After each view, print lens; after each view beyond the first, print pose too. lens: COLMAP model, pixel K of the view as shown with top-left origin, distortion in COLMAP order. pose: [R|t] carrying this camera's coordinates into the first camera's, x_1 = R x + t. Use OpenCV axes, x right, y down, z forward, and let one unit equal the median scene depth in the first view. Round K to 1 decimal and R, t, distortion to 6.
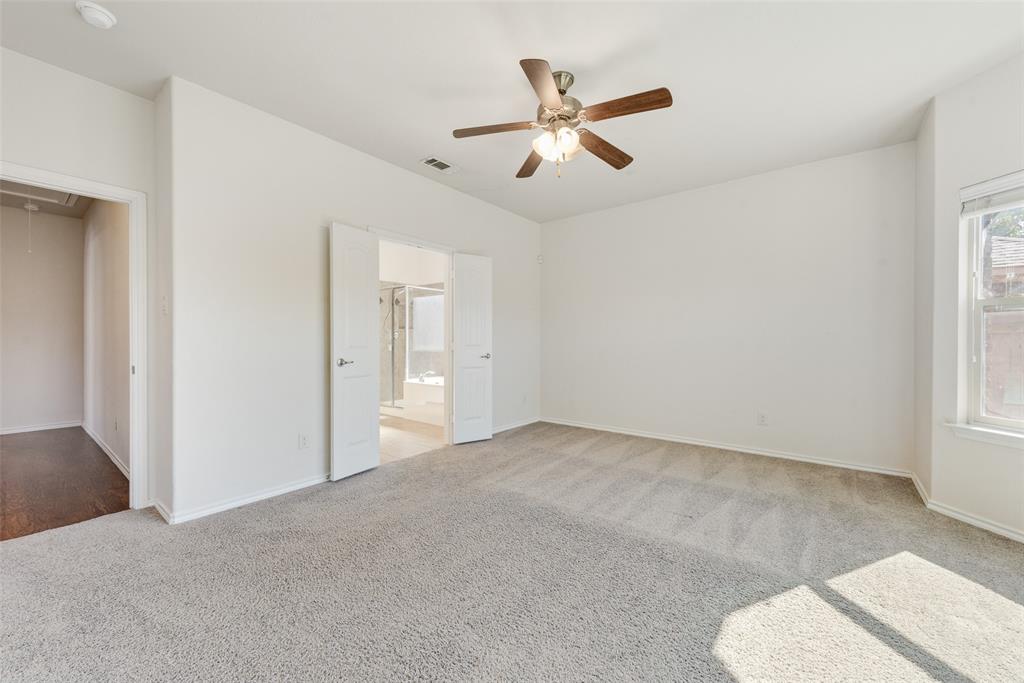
lens RADIAL K [[402.9, 0, 512.3], [0, 402.9, 344.2], [0, 0, 1]] dist [0.009183, -0.001573]
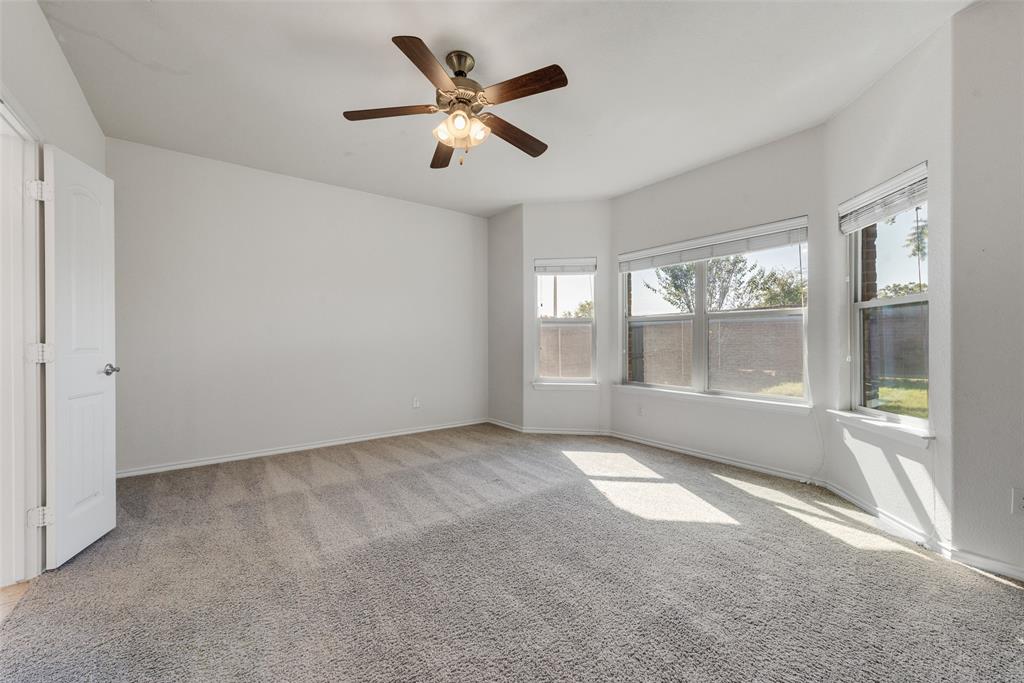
lens RADIAL K [[402.9, 0, 508.4], [0, 402.9, 337.8], [0, 0, 1]] dist [0.009183, -0.001573]
pose [[0.247016, 0.004257, 0.969002, -0.615823], [0.012839, 0.999888, -0.007666, 0.000055], [-0.968926, 0.014335, 0.246933, 0.534650]]
